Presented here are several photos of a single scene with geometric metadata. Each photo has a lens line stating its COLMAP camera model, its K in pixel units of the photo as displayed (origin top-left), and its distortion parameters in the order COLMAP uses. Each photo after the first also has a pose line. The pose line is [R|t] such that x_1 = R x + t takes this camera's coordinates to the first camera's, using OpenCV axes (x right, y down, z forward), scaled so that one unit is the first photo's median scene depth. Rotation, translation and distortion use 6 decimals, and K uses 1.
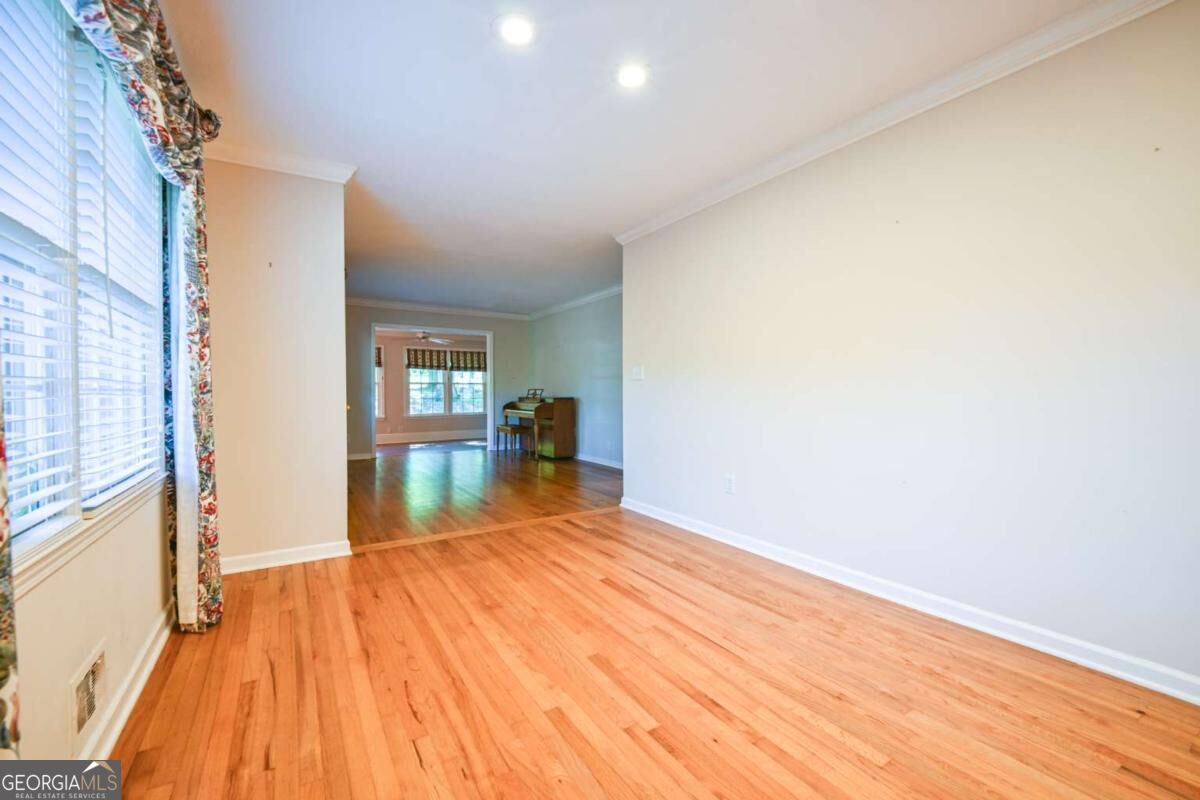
lens RADIAL K [[494.1, 0, 602.9], [0, 494.1, 393.4], [0, 0, 1]] dist [0.018046, -0.004876]
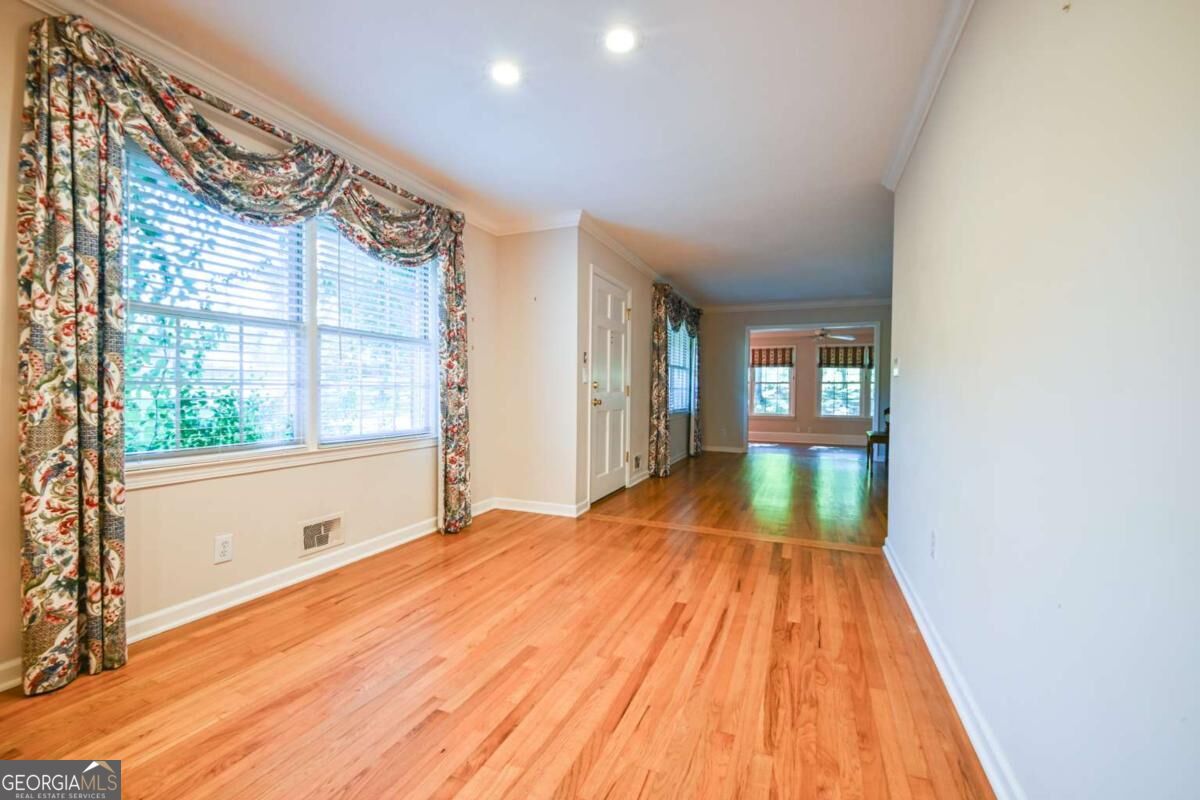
lens RADIAL K [[494.1, 0, 600.1], [0, 494.1, 394.4], [0, 0, 1]] dist [0.018046, -0.004876]
pose [[0.580751, 0.017954, -0.813883, 0.589874], [-0.015885, 0.999816, 0.010721, -0.004925], [0.813926, 0.006702, 0.580930, 0.340828]]
